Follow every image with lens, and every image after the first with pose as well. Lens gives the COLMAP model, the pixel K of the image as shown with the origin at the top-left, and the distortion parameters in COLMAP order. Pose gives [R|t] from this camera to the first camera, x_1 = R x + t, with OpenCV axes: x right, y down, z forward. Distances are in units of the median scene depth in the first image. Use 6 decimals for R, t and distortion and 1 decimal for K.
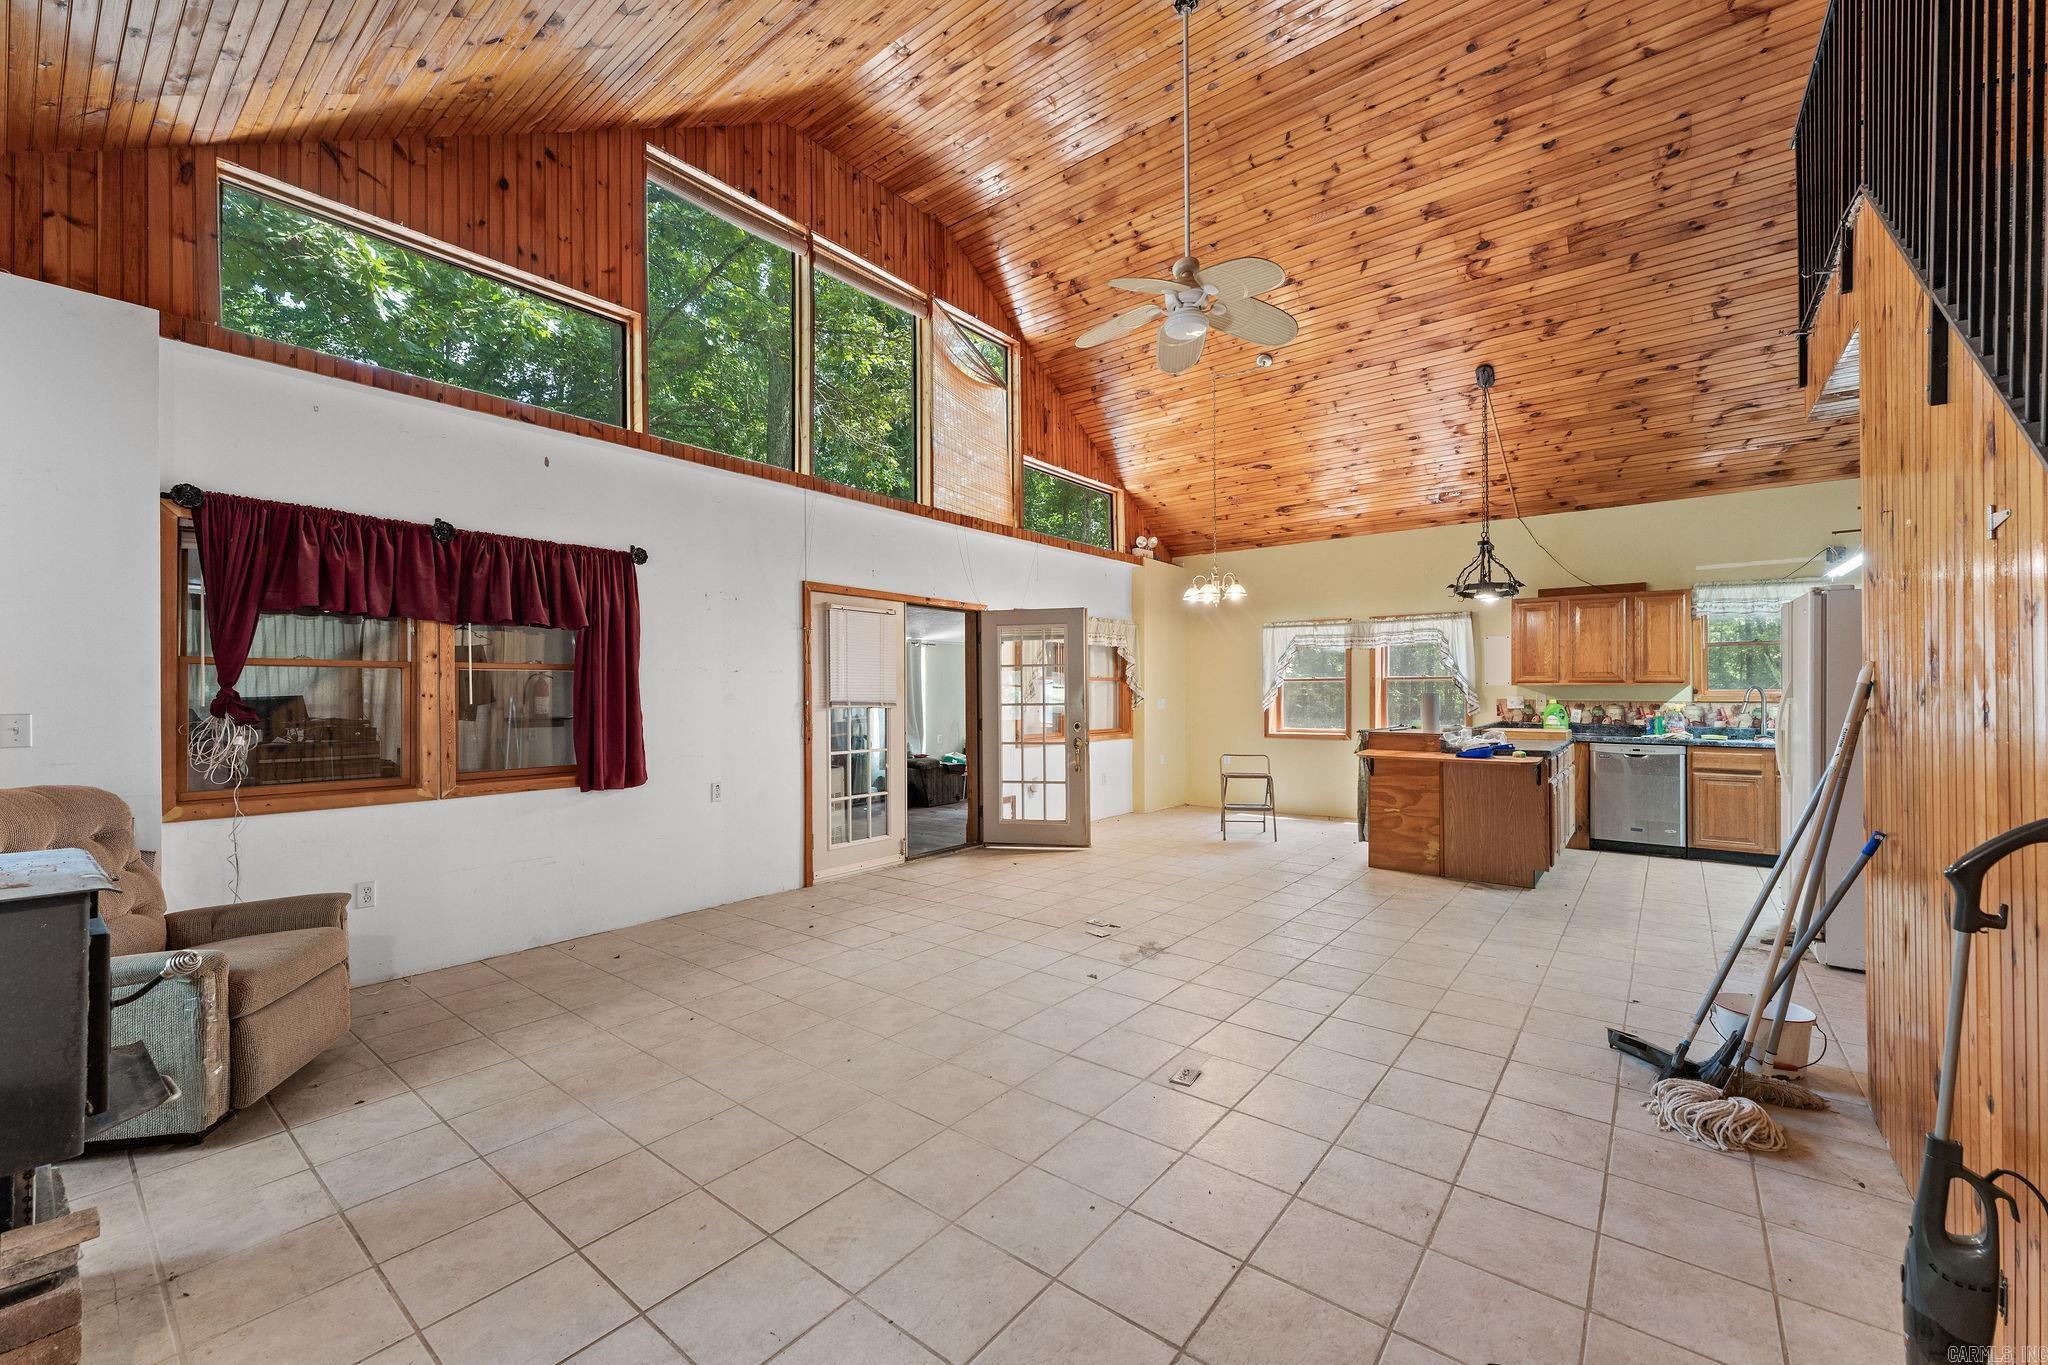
lens RADIAL K [[811.9, 0, 1023.4], [0, 811.9, 692.5], [0, 0, 1]] dist [0.003651, 0.000009]
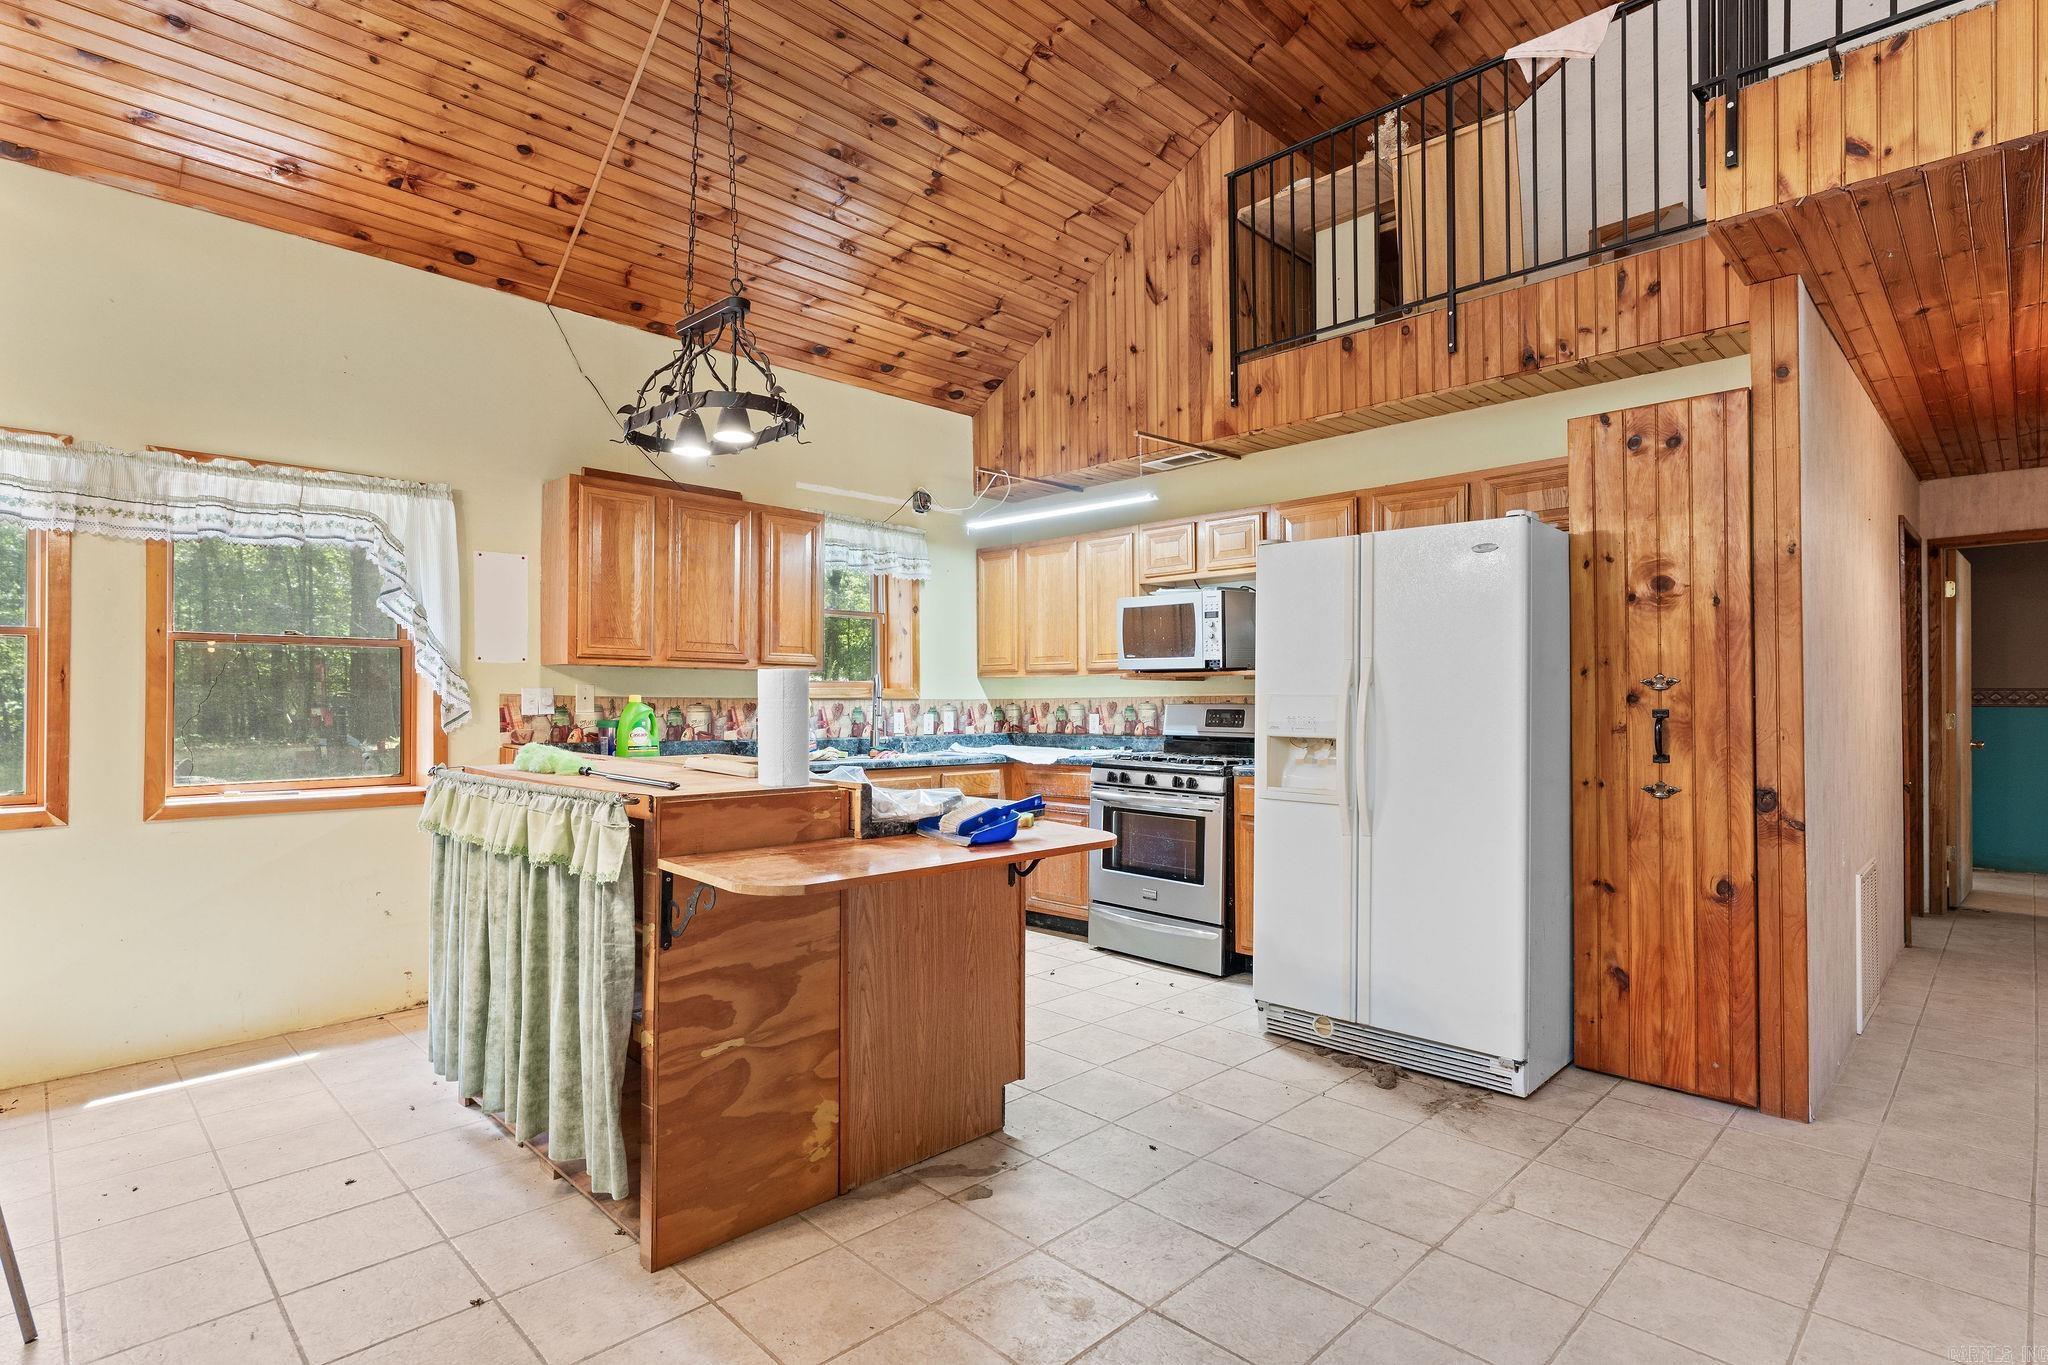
lens RADIAL K [[1017.5, 0, 1022.5], [0, 1017.5, 686.1], [0, 0, 1]] dist [0.001821, 0.000201]
pose [[0.115212, 0.012307, 0.993265, 0.082425], [-0.000565, 0.999924, -0.012324, 0.012699], [-0.993341, 0.000858, 0.115210, 0.826647]]
